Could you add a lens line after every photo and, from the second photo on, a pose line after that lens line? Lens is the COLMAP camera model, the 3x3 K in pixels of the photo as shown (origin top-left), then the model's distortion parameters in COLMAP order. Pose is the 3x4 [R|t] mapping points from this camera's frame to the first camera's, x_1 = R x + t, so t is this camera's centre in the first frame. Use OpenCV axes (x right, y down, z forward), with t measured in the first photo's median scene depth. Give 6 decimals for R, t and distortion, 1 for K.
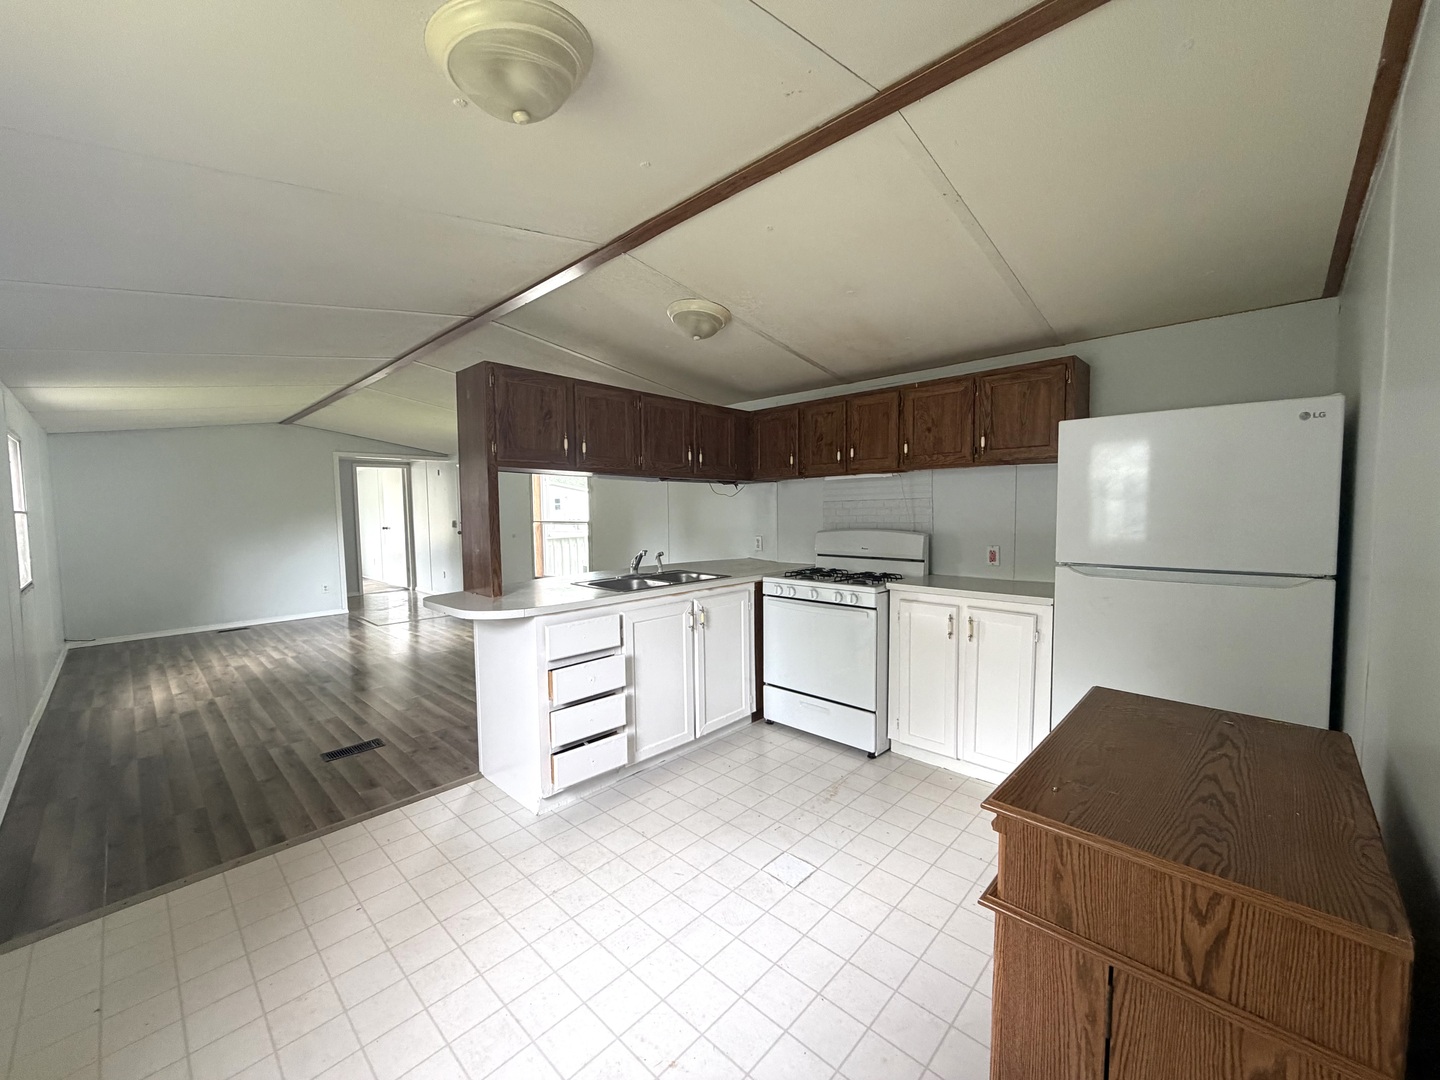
lens RADIAL K [[569.6, 0, 716.6], [0, 569.6, 541.3], [0, 0, 1]] dist [0.001509, -0.000439]
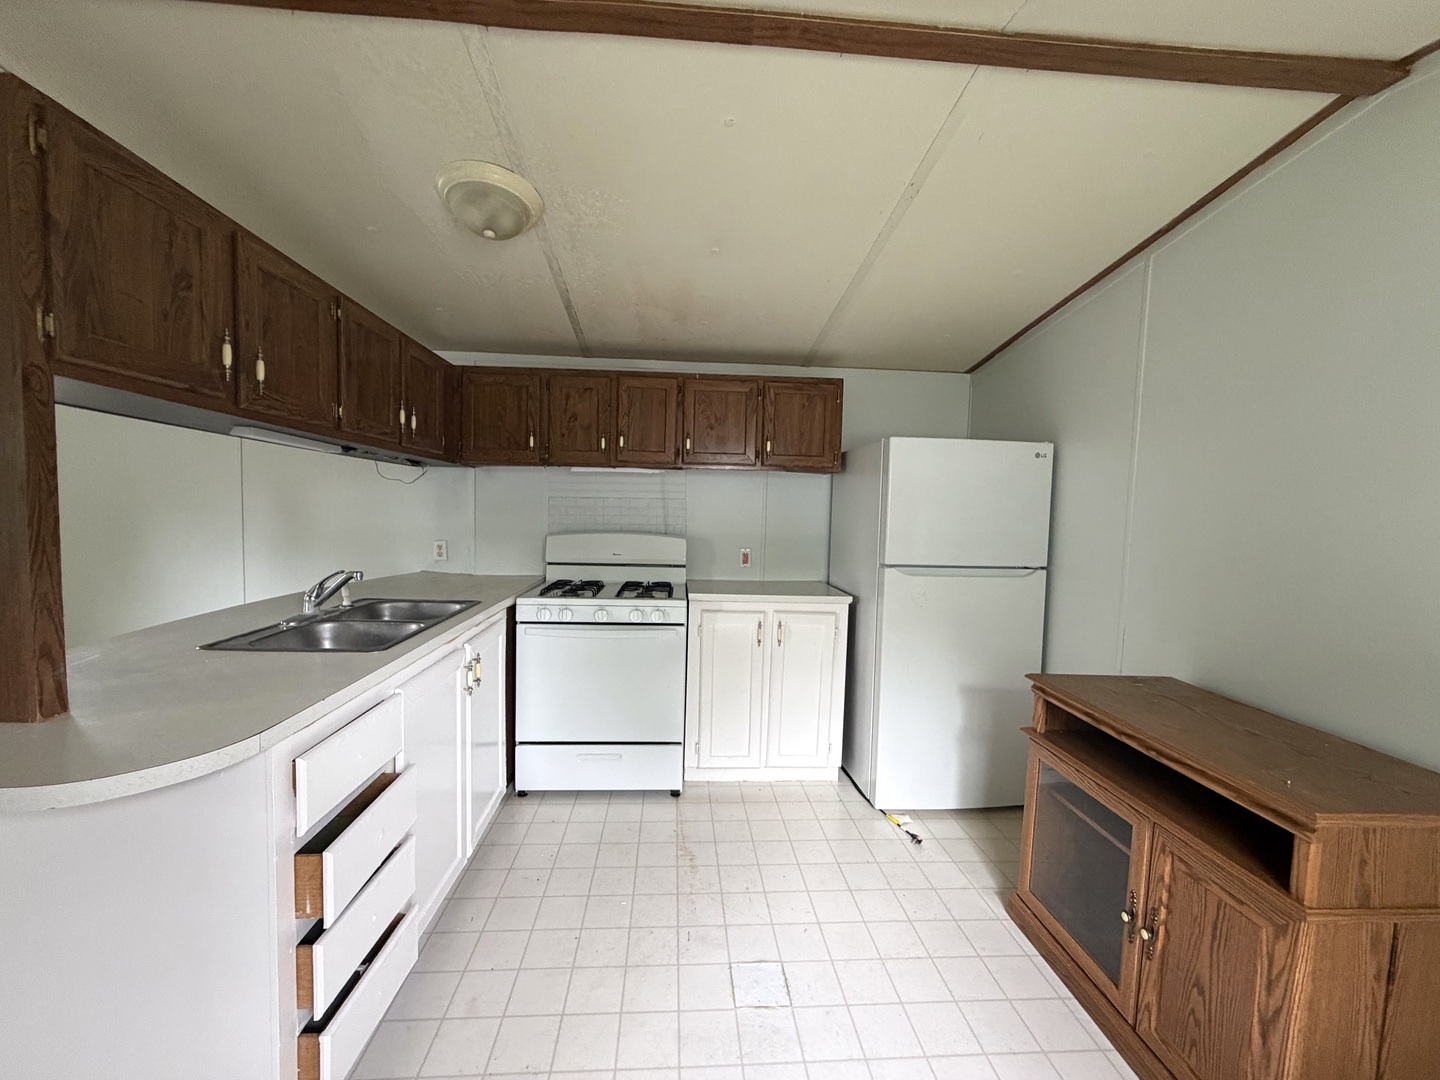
lens RADIAL K [[569.6, 0, 715.3], [0, 569.6, 541.2], [0, 0, 1]] dist [0.001509, -0.000439]
pose [[0.674438, -0.015420, 0.738171, -0.322151], [0.010774, 0.999881, 0.011044, -0.017806], [-0.738253, 0.000505, 0.674524, 0.366196]]
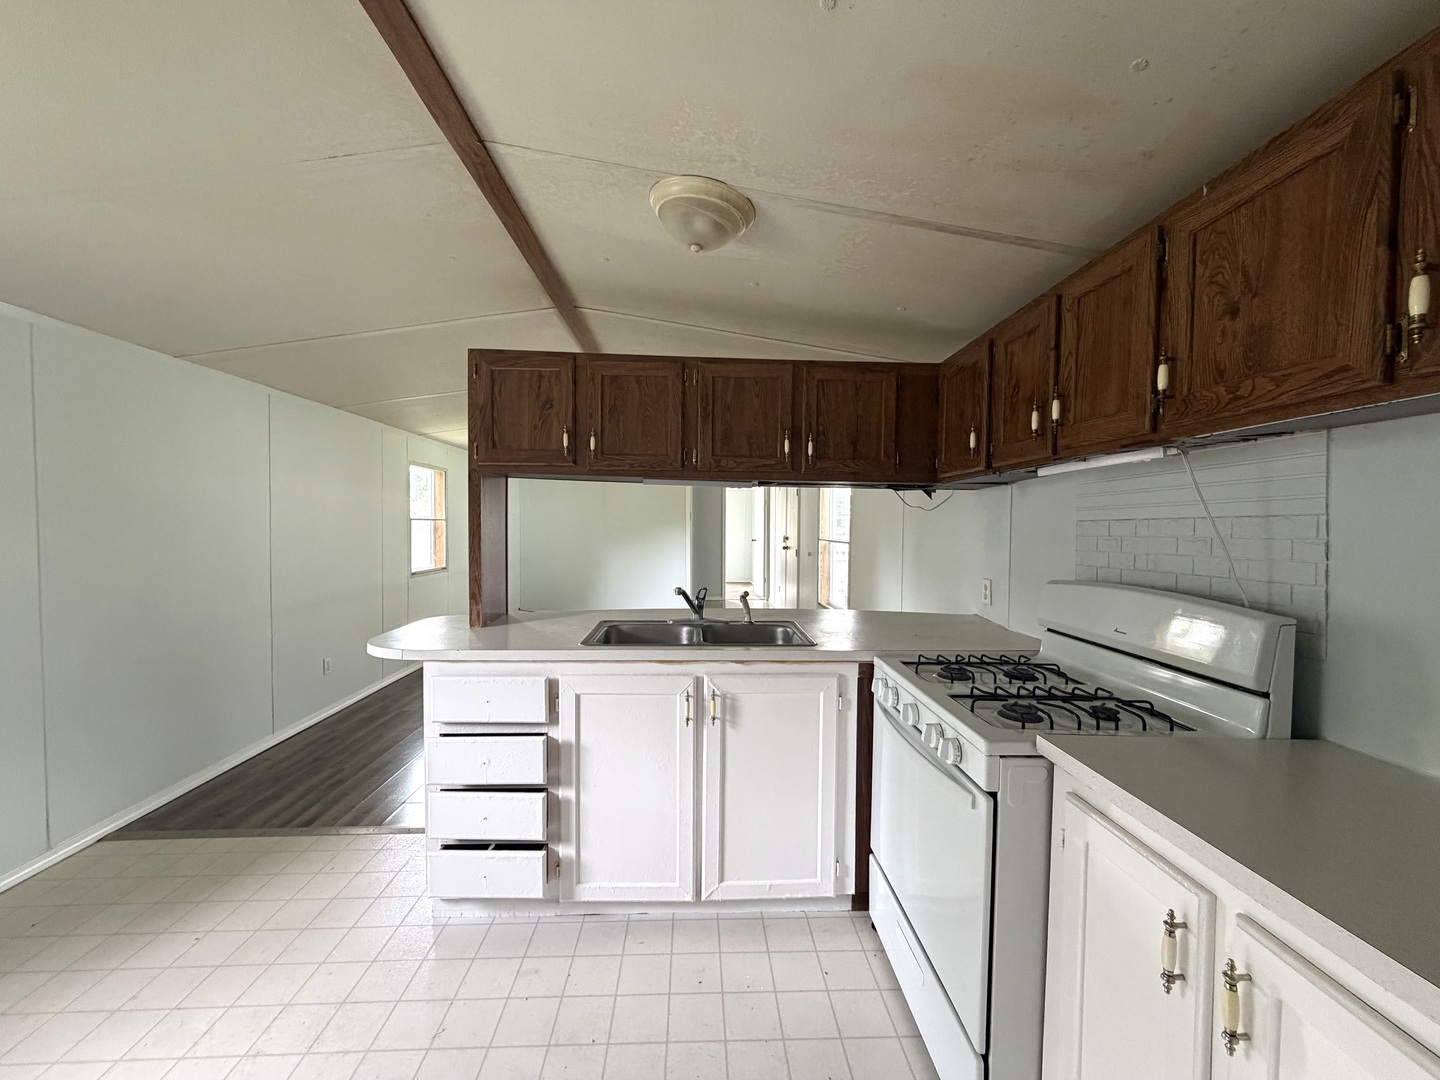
lens RADIAL K [[569.6, 0, 721.4], [0, 569.6, 541.7], [0, 0, 1]] dist [0.001509, -0.000439]
pose [[0.718127, 0.041509, -0.694673, 0.399483], [-0.059848, 0.998205, -0.002222, -0.042135], [0.693334, 0.043171, 0.719322, 0.565179]]
